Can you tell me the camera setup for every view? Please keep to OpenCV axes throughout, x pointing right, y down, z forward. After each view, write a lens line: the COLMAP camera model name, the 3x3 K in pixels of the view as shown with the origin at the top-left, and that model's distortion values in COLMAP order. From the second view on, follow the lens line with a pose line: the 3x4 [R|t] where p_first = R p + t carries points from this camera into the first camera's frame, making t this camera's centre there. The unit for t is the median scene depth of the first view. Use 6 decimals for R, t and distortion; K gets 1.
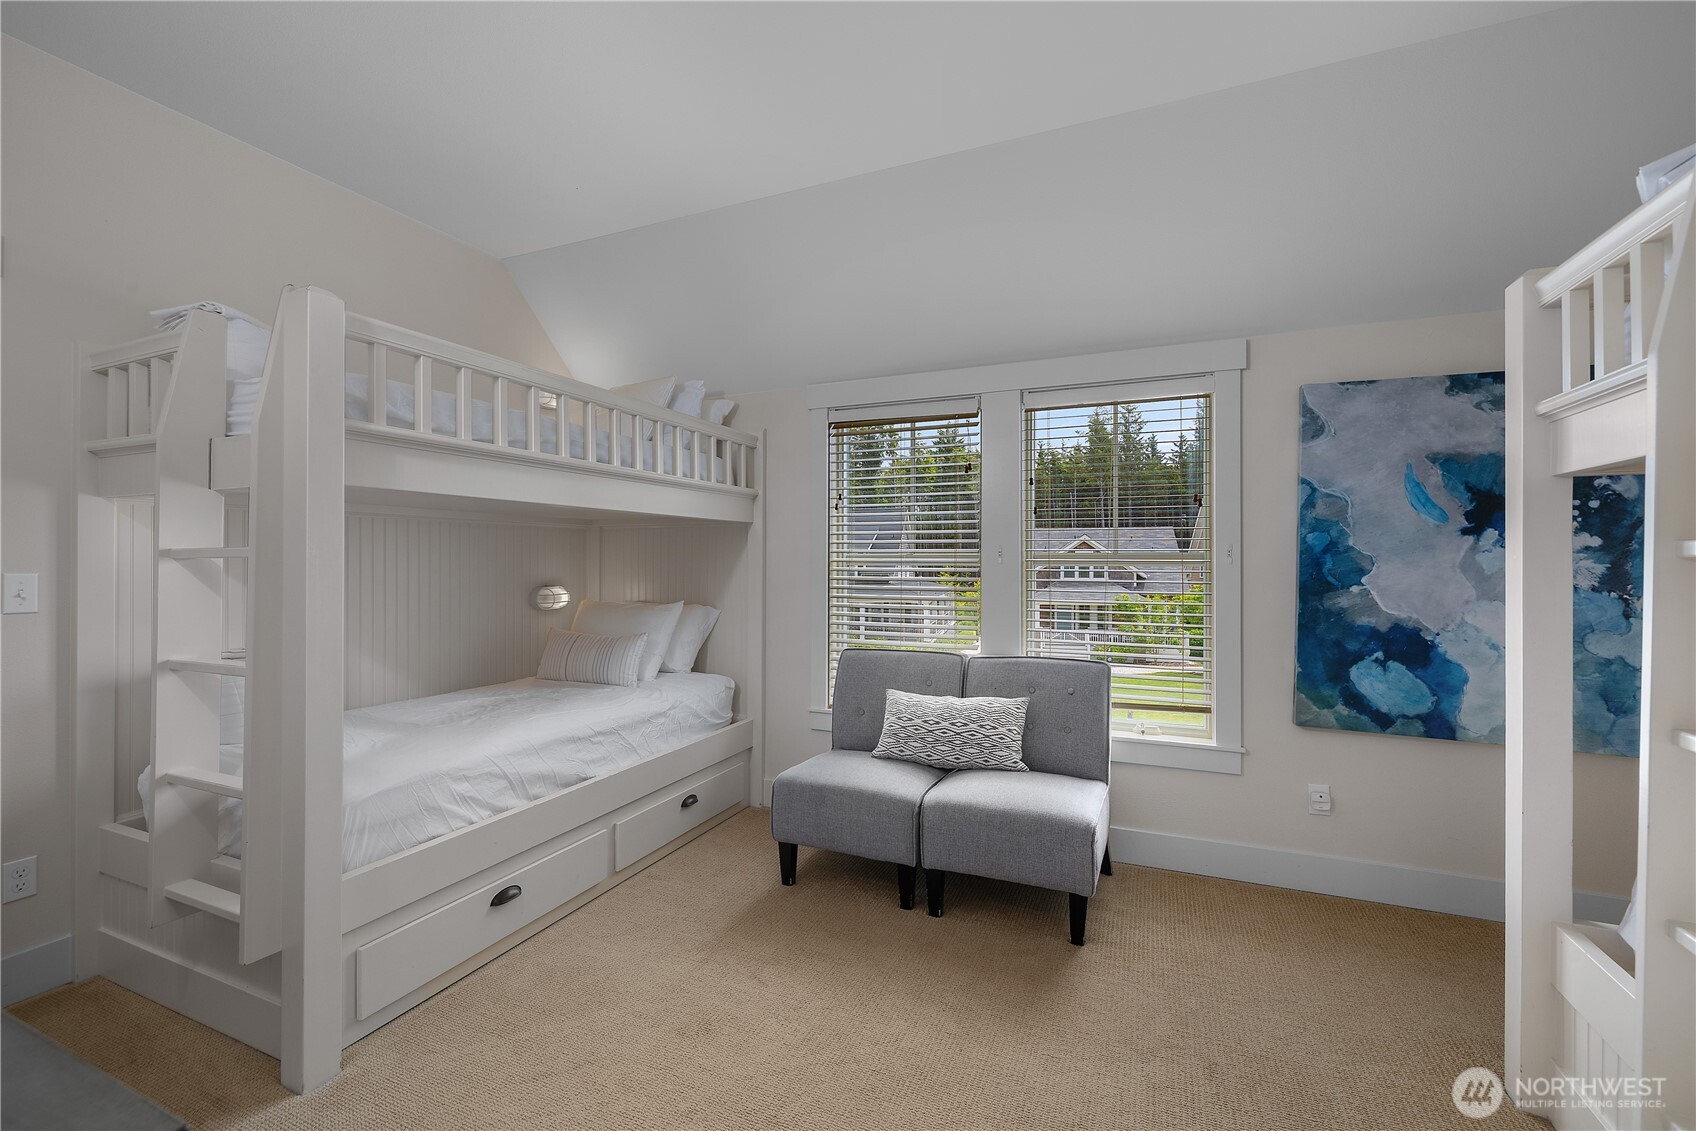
lens RADIAL K [[737.4, 0, 842.0], [0, 737.4, 556.5], [0, 0, 1]] dist [0.000792, 0.000401]
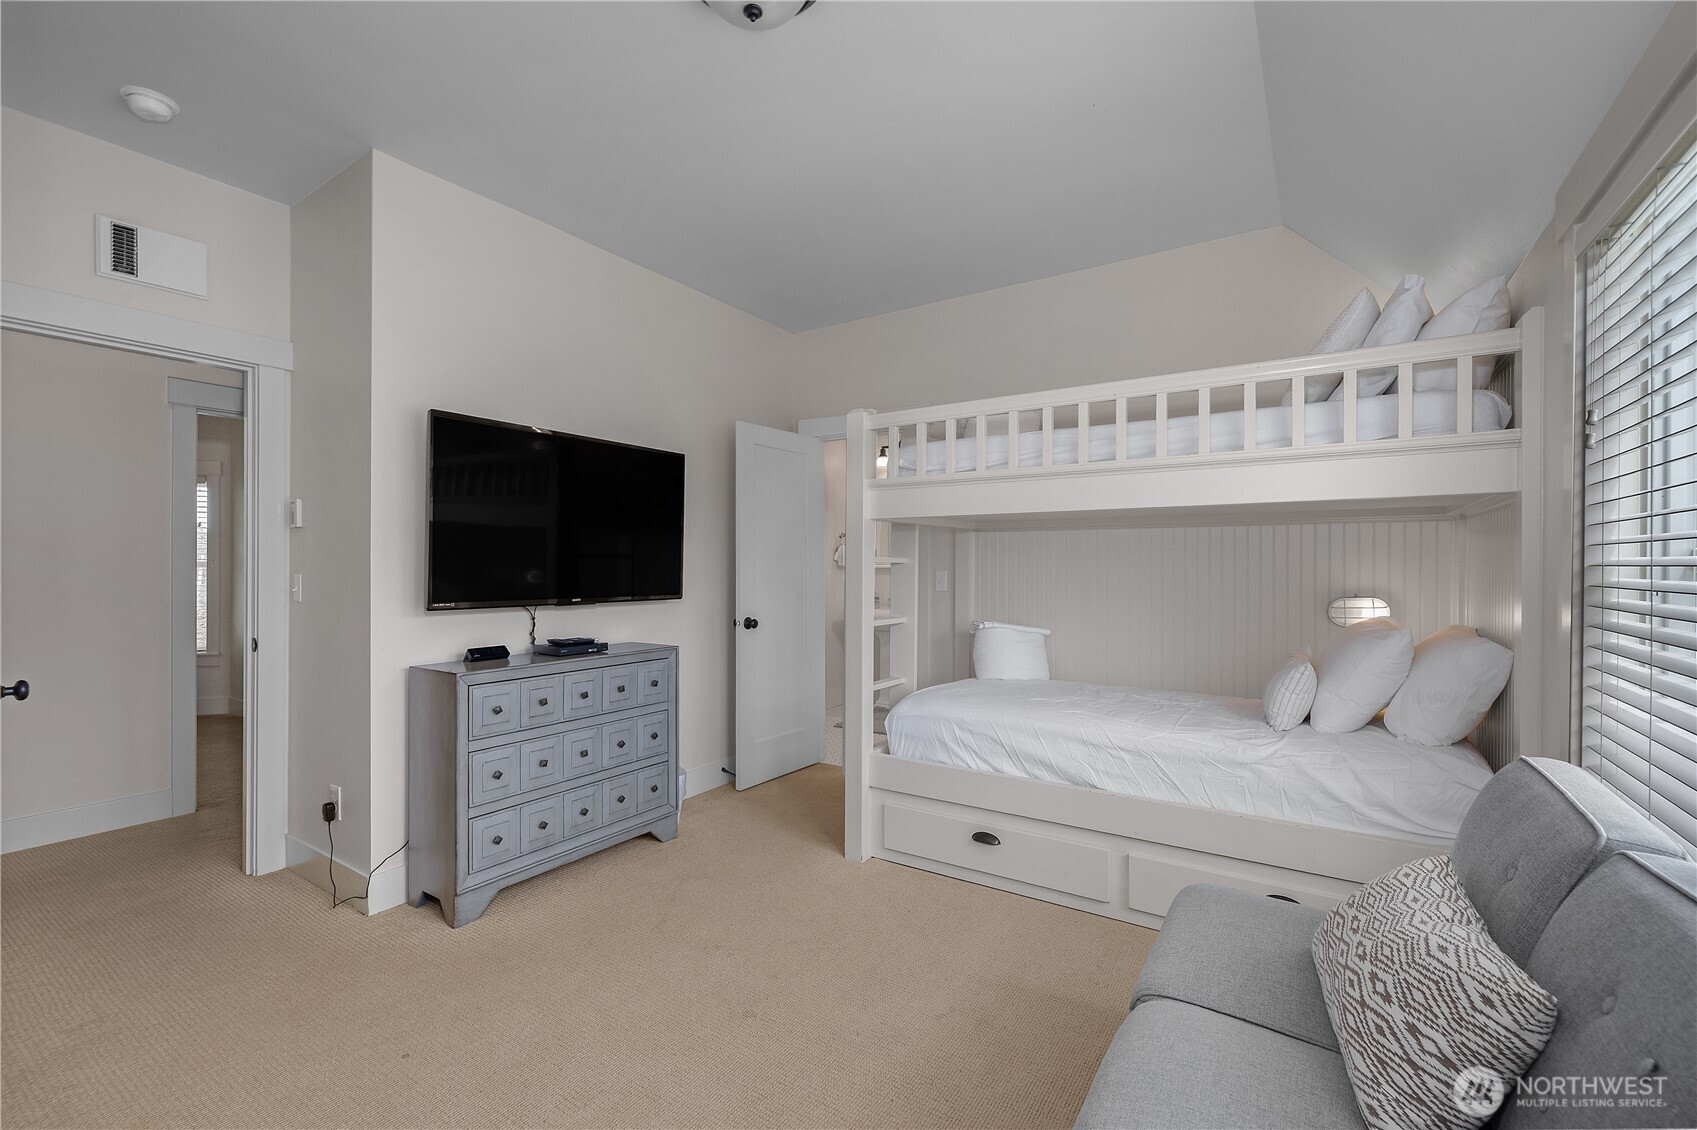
lens RADIAL K [[737.8, 0, 848.9], [0, 737.8, 565.3], [0, 0, 1]] dist [0.000792, 0.000401]
pose [[-0.142594, 0.004283, -0.989772, 0.651083], [0.000650, 0.999991, 0.004233, 0.002313], [0.989781, -0.000040, -0.142595, 0.788188]]
